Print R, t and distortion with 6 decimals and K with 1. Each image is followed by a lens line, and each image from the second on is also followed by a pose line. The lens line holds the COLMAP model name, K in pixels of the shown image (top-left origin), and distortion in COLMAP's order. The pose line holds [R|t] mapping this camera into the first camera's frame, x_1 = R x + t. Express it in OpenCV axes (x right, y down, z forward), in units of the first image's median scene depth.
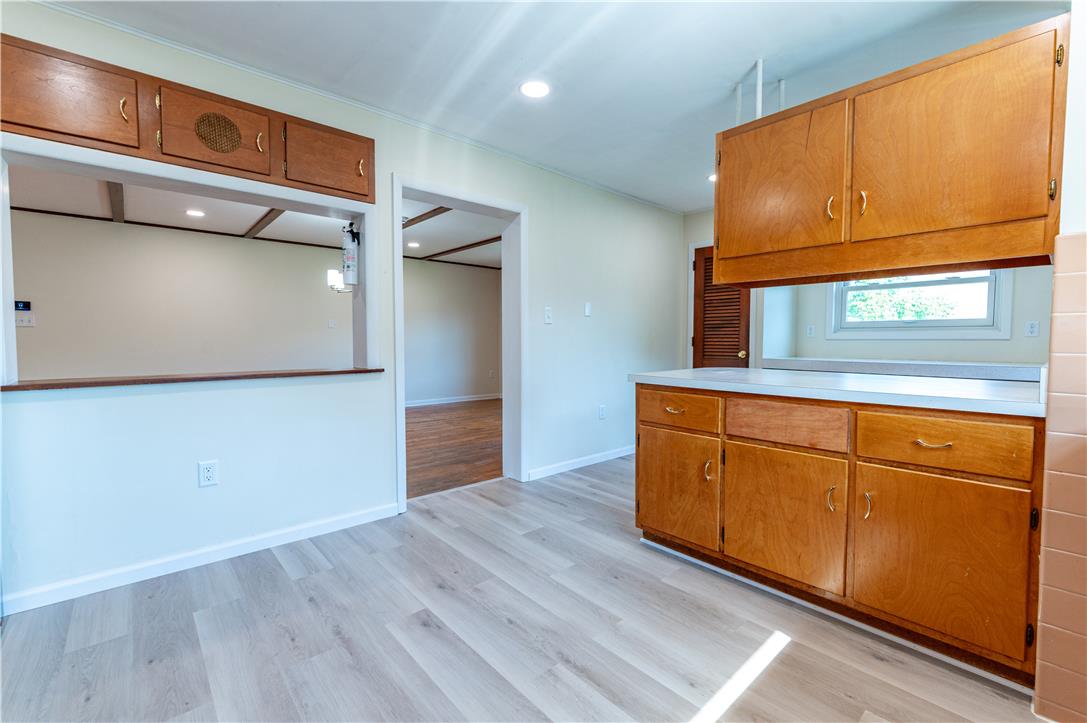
lens RADIAL K [[470.3, 0, 554.7], [0, 470.3, 361.1], [0, 0, 1]] dist [0.000236, -0.000383]
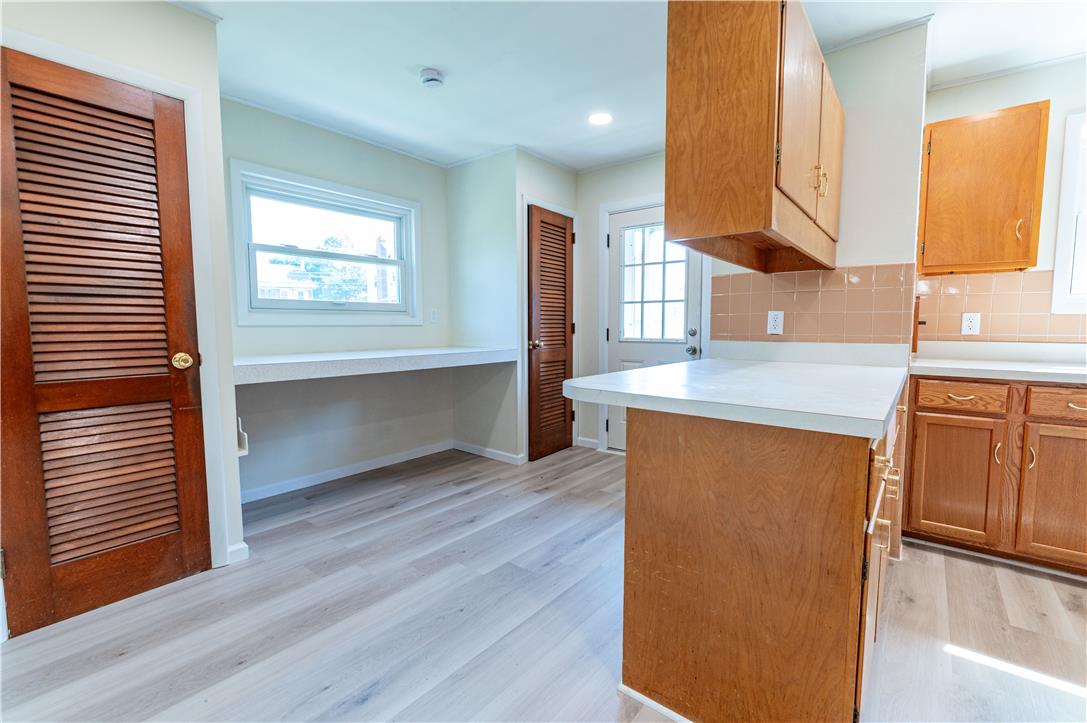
lens RADIAL K [[472.7, 0, 563.8], [0, 472.7, 360.5], [0, 0, 1]] dist [0.001321, -0.000050]
pose [[-0.177113, -0.076612, 0.981204, -0.153785], [0.043136, 0.995403, 0.085507, -0.057673], [-0.983245, 0.057470, -0.172994, 1.136487]]
